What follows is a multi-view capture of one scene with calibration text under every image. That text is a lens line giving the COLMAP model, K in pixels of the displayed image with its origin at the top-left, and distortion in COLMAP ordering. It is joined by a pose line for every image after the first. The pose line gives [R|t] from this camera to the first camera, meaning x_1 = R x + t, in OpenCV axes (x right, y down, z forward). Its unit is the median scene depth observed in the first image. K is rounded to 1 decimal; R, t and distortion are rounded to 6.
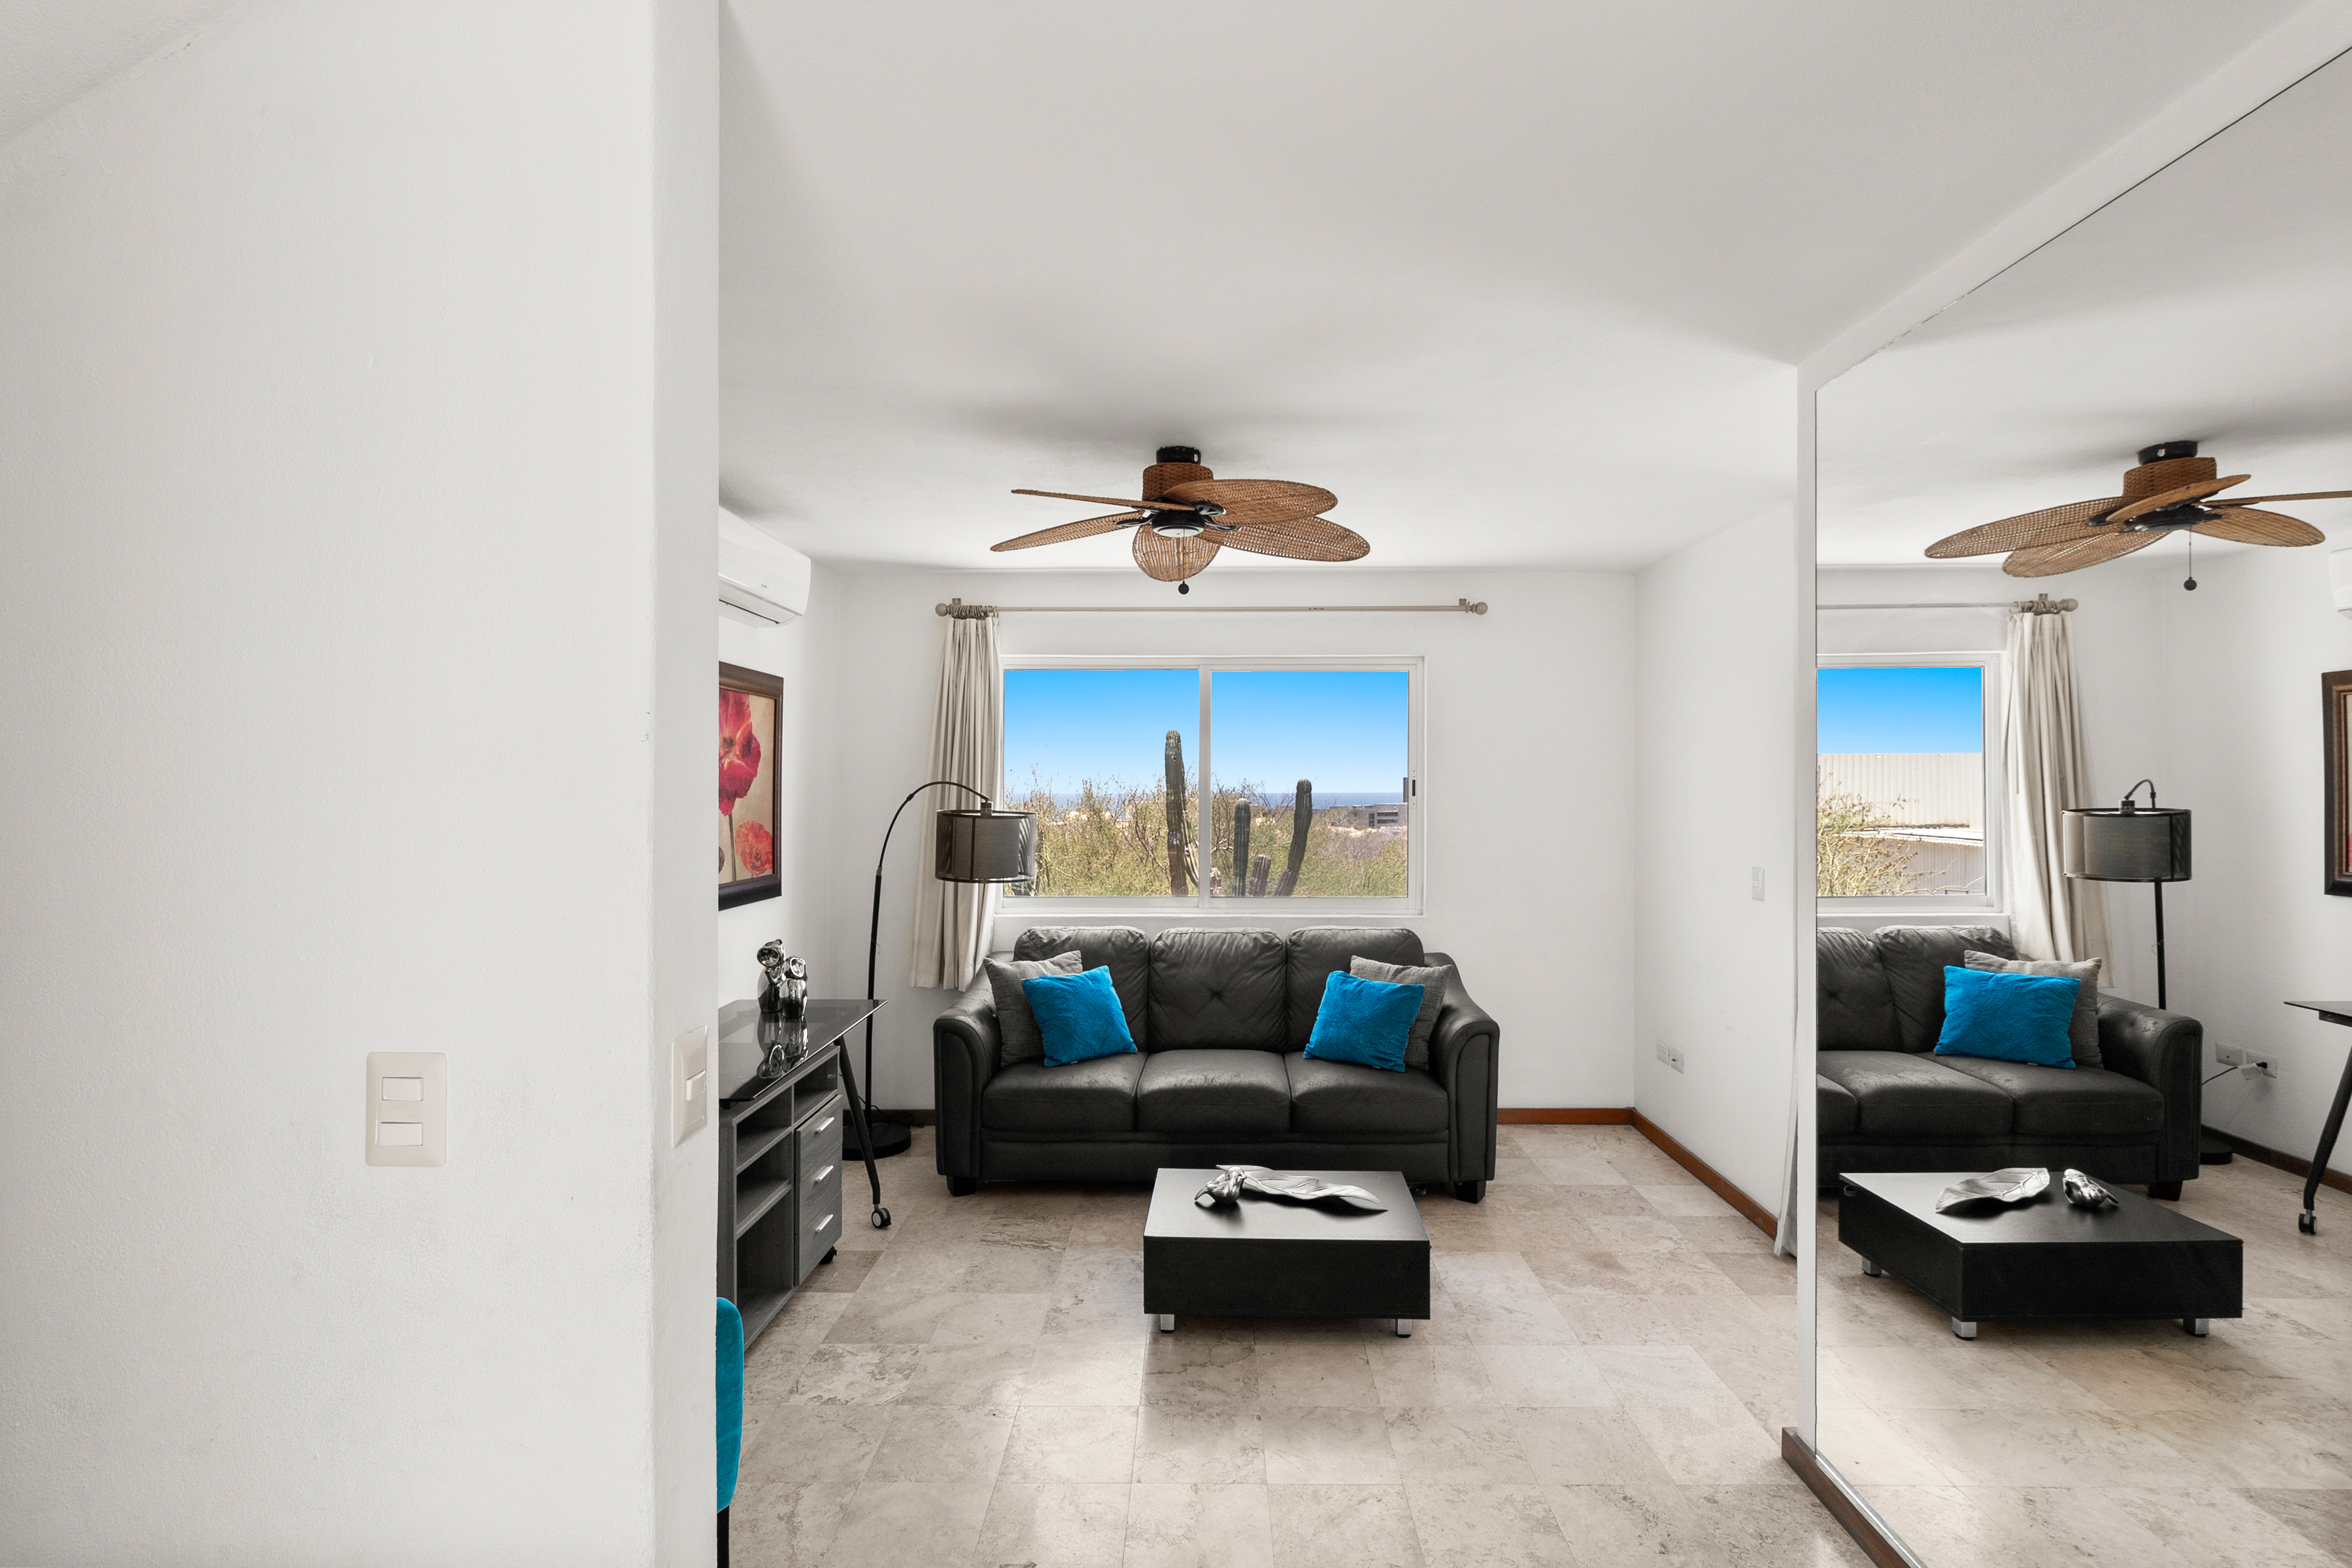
lens RADIAL K [[1091.8, 0, 1189.7], [0, 1091.8, 793.8], [0, 0, 1]] dist [-0.000971, 0.000193]
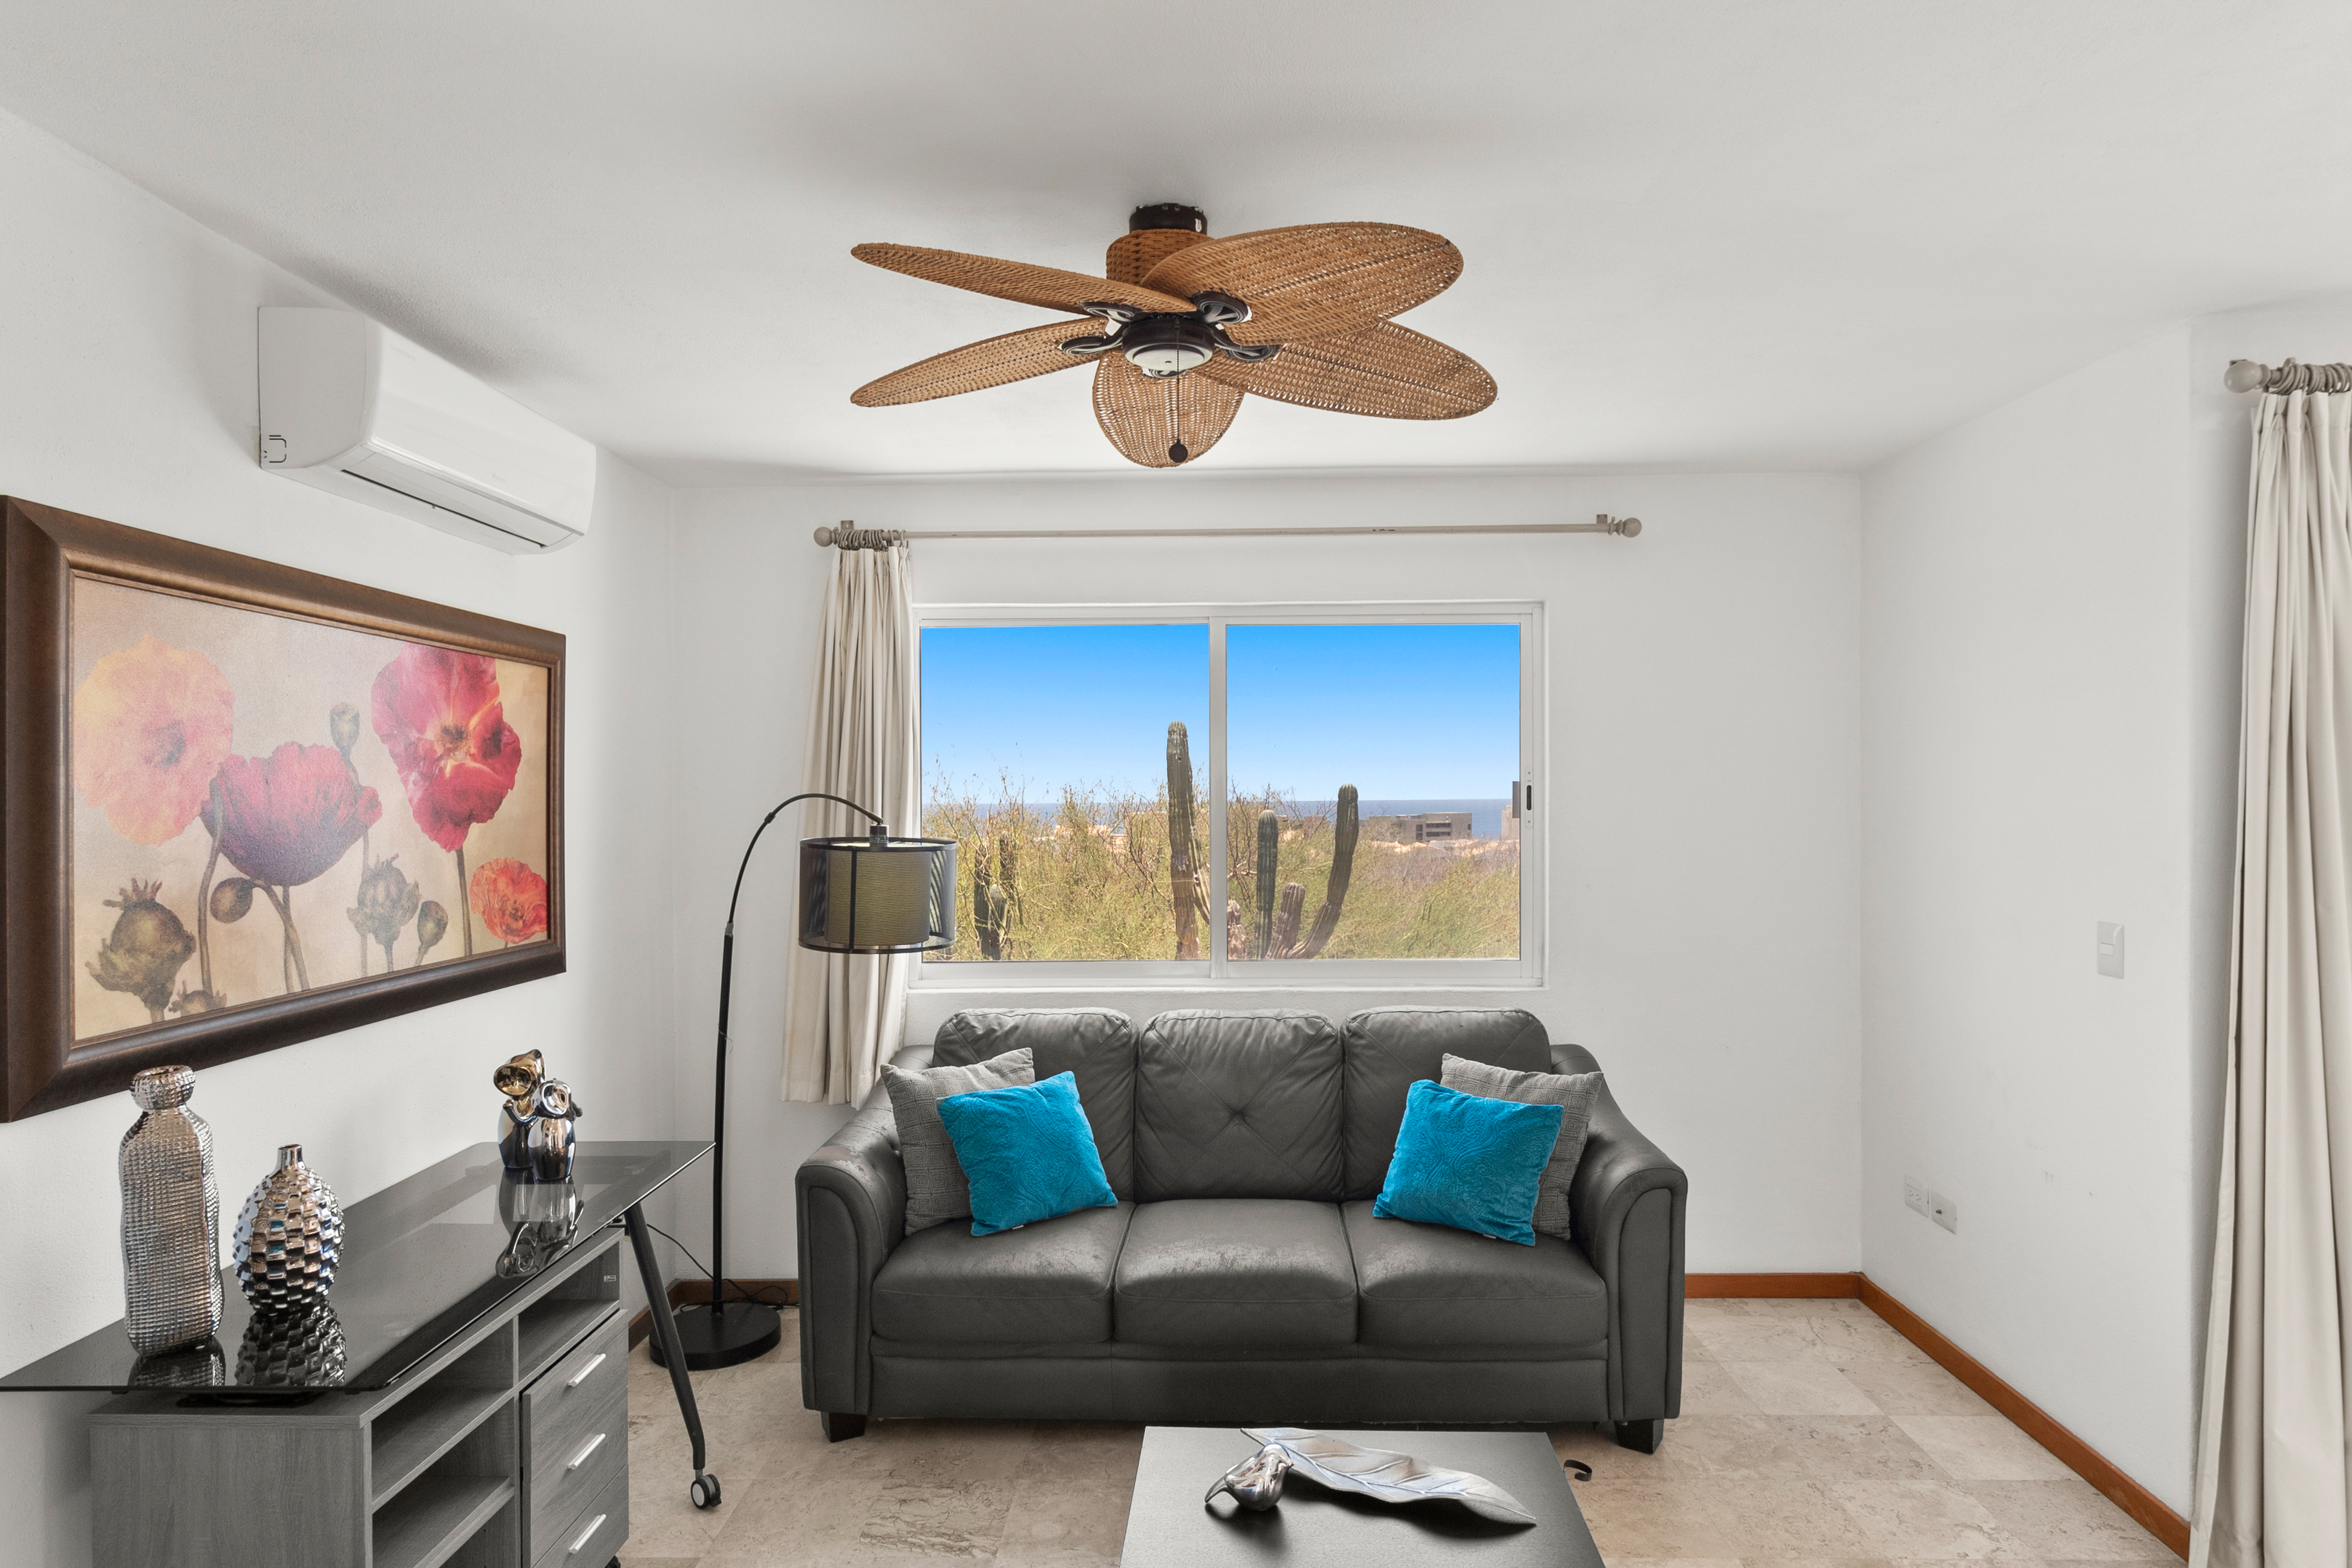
lens RADIAL K [[813.3, 0, 1205.3], [0, 813.3, 798.2], [0, 0, 1]] dist [0.000327, 0.000029]
pose [[0.999965, -0.006938, -0.004775, 0.008687], [0.006970, 0.999952, 0.006850, -0.010469], [0.004727, -0.006883, 0.999965, 0.526087]]
